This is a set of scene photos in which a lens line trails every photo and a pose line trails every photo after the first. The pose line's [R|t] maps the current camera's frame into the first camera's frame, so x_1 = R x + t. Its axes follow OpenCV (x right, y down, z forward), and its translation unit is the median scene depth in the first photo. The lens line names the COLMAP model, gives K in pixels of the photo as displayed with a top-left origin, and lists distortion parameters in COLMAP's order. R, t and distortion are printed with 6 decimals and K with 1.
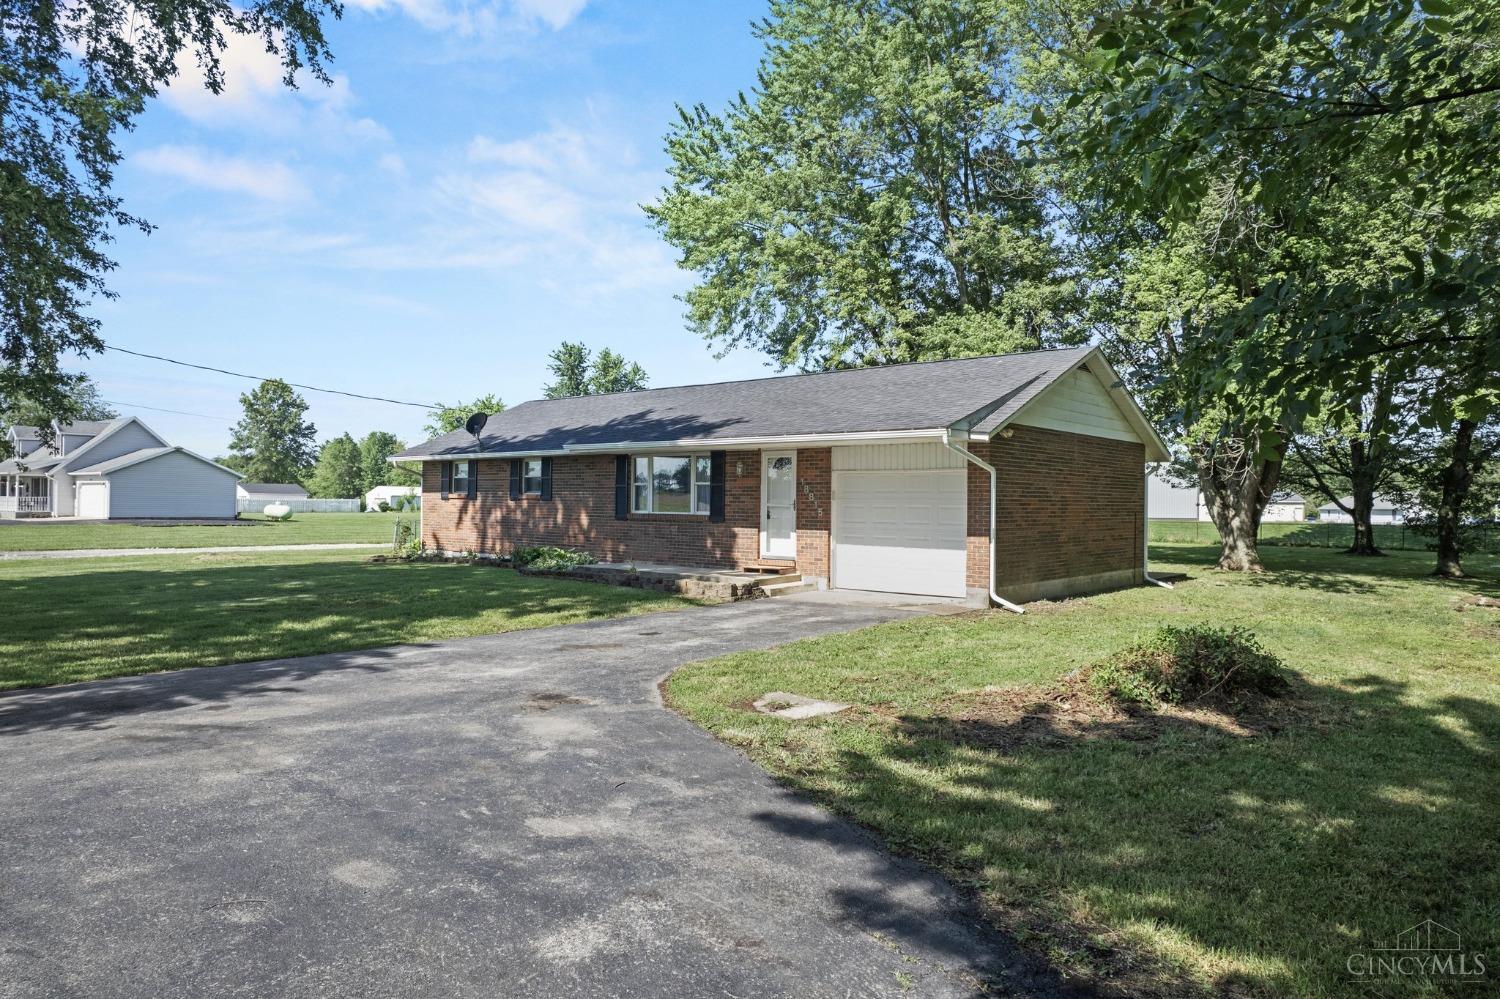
lens RADIAL K [[997.9, 0, 750.0], [0, 997.9, 499.5], [0, 0, 1]] dist [-0.047490, 0.000067]
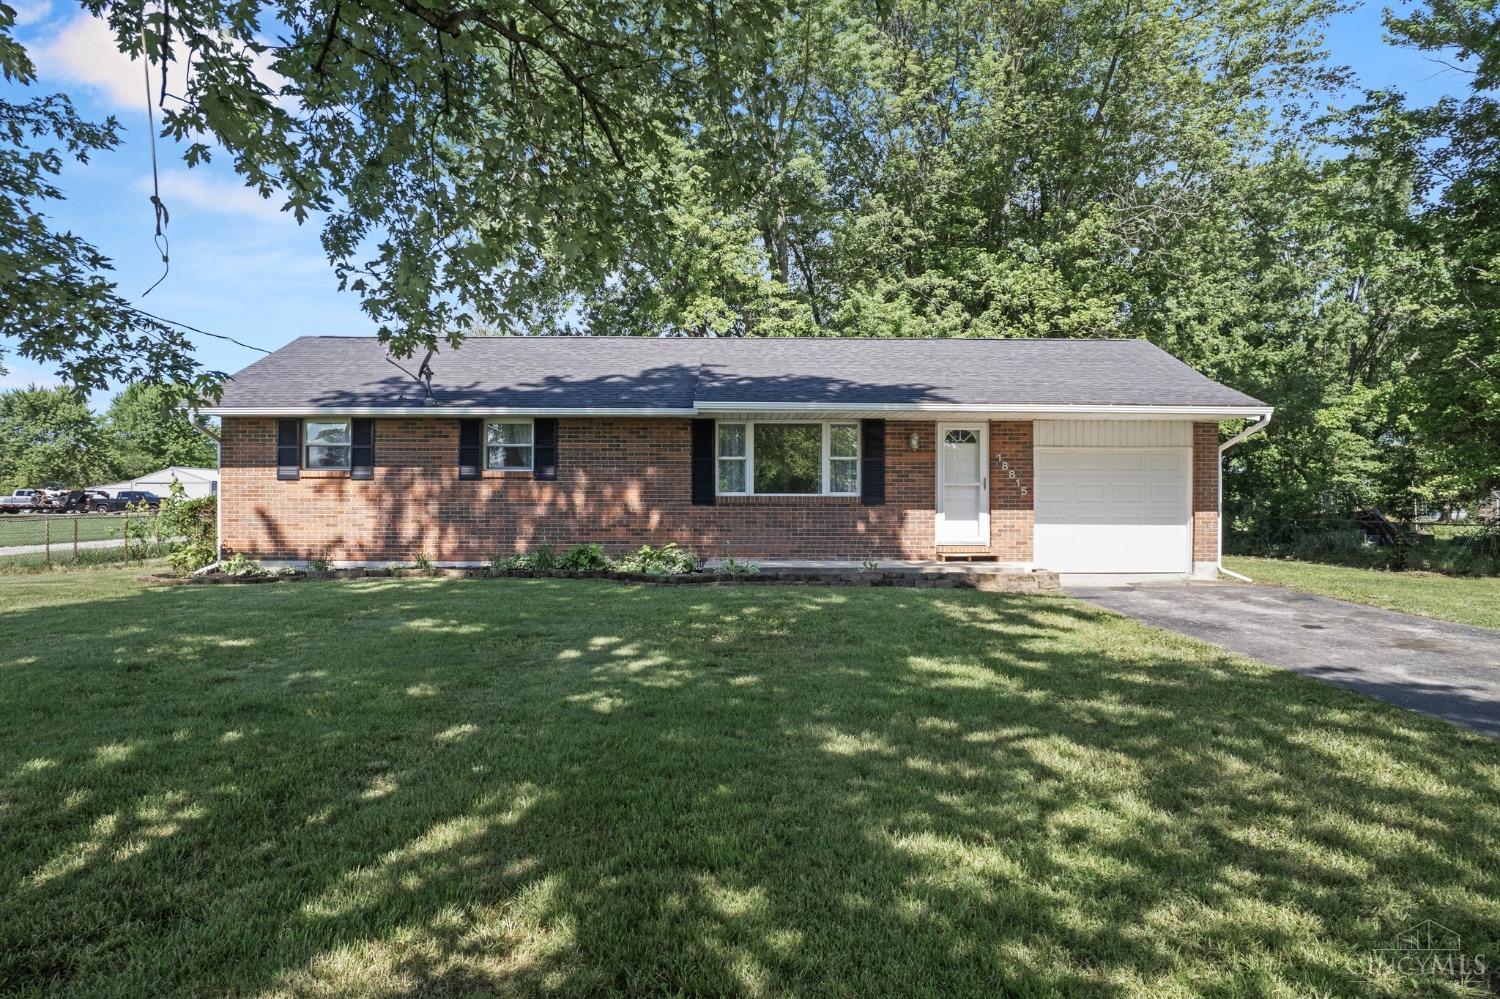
lens RADIAL K [[997.9, 0, 750.0], [0, 997.9, 499.5], [0, 0, 1]] dist [-0.047490, 0.000067]
pose [[0.737141, -0.015707, 0.675557, -0.700057], [0.002631, 0.999789, 0.020374, 0.001544], [-0.675734, -0.013241, 0.737026, 0.461723]]
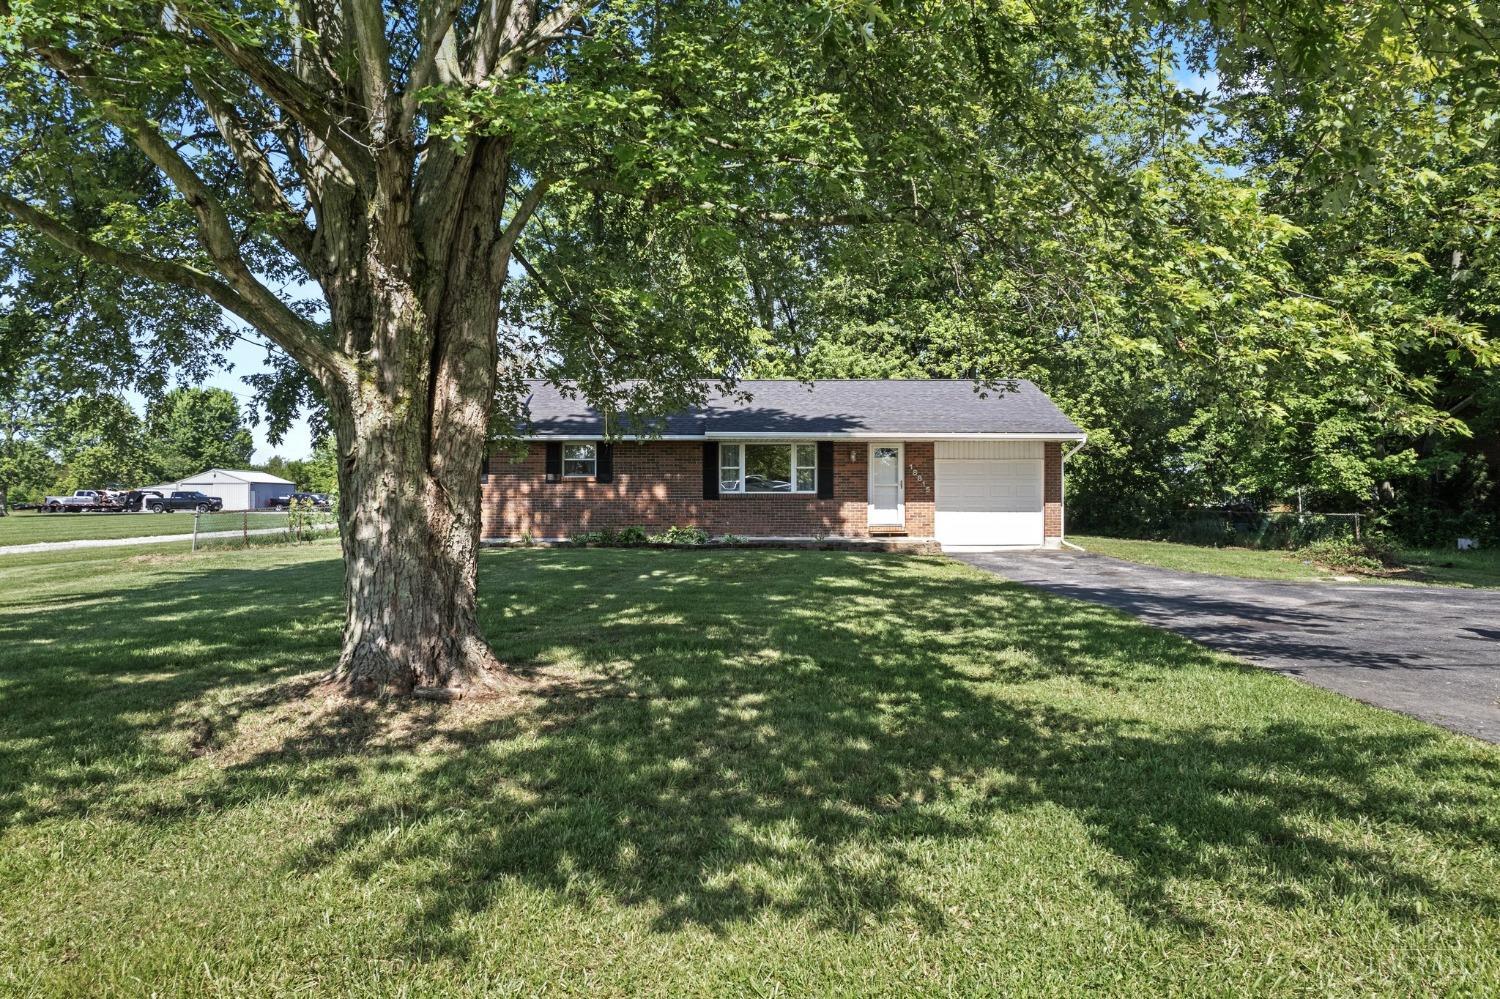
lens RADIAL K [[997.9, 0, 750.0], [0, 997.9, 499.5], [0, 0, 1]] dist [-0.047490, 0.000067]
pose [[0.737104, -0.019948, 0.675485, -0.976119], [0.006380, 0.999725, 0.022561, -0.005042], [-0.675750, -0.012320, 0.737028, 0.145930]]
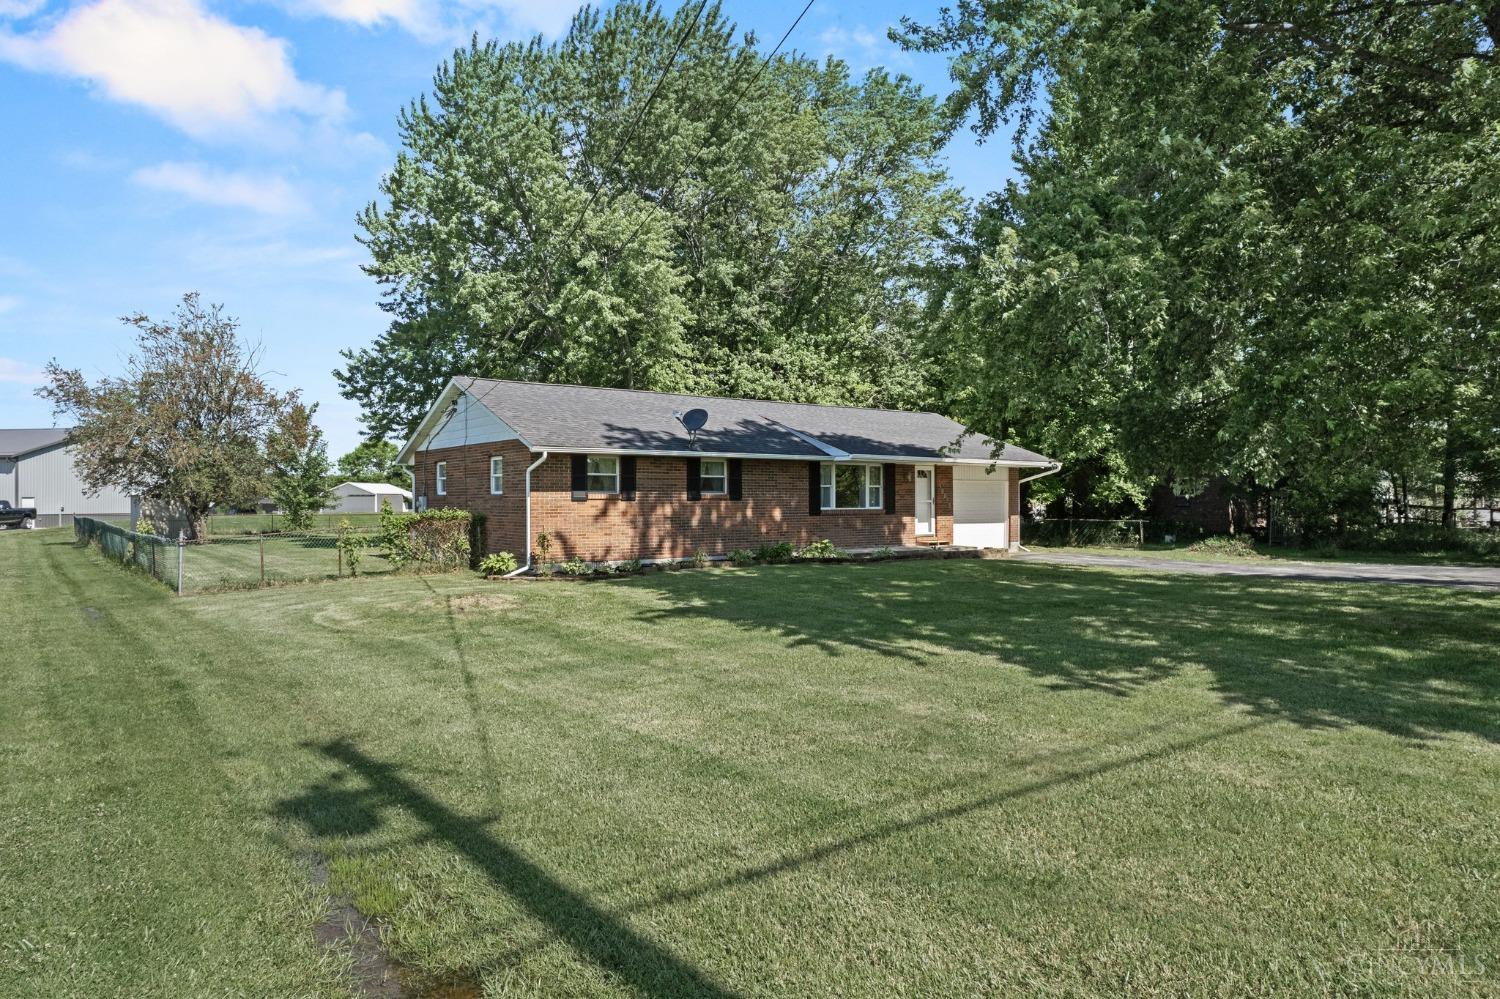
lens RADIAL K [[997.9, 0, 750.0], [0, 997.9, 499.5], [0, 0, 1]] dist [-0.047490, 0.000067]
pose [[0.182451, -0.014103, 0.983114, -1.517859], [-0.001493, 0.999892, 0.014621, -0.018428], [-0.983214, -0.004135, 0.182411, 0.965543]]
